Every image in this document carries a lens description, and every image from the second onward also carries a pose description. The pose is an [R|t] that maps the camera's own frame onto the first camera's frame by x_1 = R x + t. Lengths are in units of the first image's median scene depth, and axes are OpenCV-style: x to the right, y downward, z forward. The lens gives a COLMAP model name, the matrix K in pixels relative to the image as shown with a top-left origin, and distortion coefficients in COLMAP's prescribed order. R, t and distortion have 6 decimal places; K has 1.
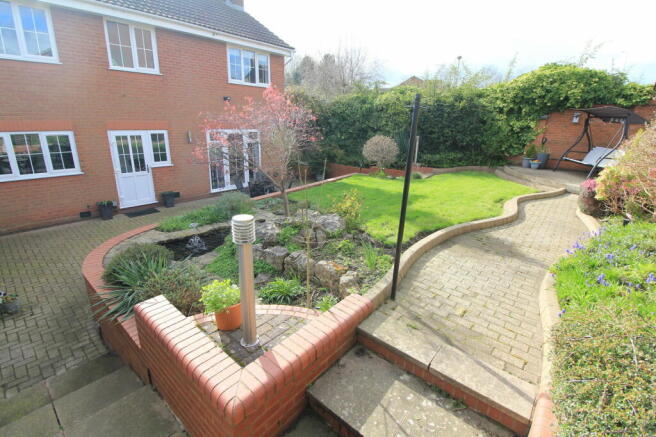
lens RADIAL K [[302.8, 0, 331.0], [0, 302.8, 212.0], [0, 0, 1]] dist [-0.005037, -0.005341]
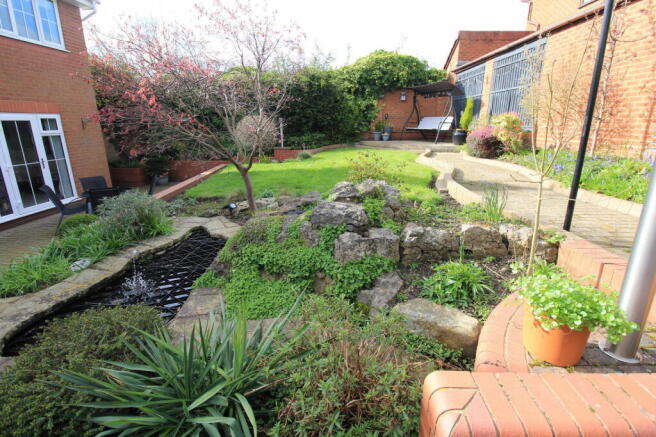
lens RADIAL K [[302.8, 0, 328.1], [0, 302.8, 209.9], [0, 0, 1]] dist [-0.005037, -0.005341]
pose [[0.788230, -0.201863, 0.581331, -0.236386], [0.210380, 0.976144, 0.053703, 0.008663], [-0.578303, 0.079970, 0.811893, 0.211318]]
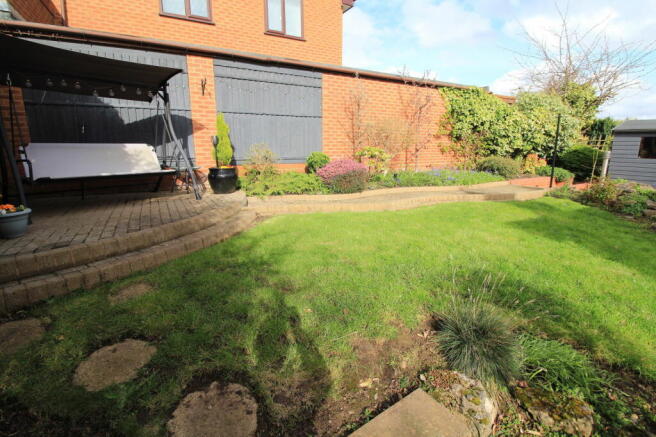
lens RADIAL K [[302.8, 0, 330.2], [0, 302.8, 215.2], [0, 0, 1]] dist [-0.005037, -0.005341]
pose [[-0.937460, -0.103239, 0.332432, 0.320191], [0.077731, 0.868805, 0.489015, -0.276495], [-0.339304, 0.484272, -0.806445, 1.134109]]
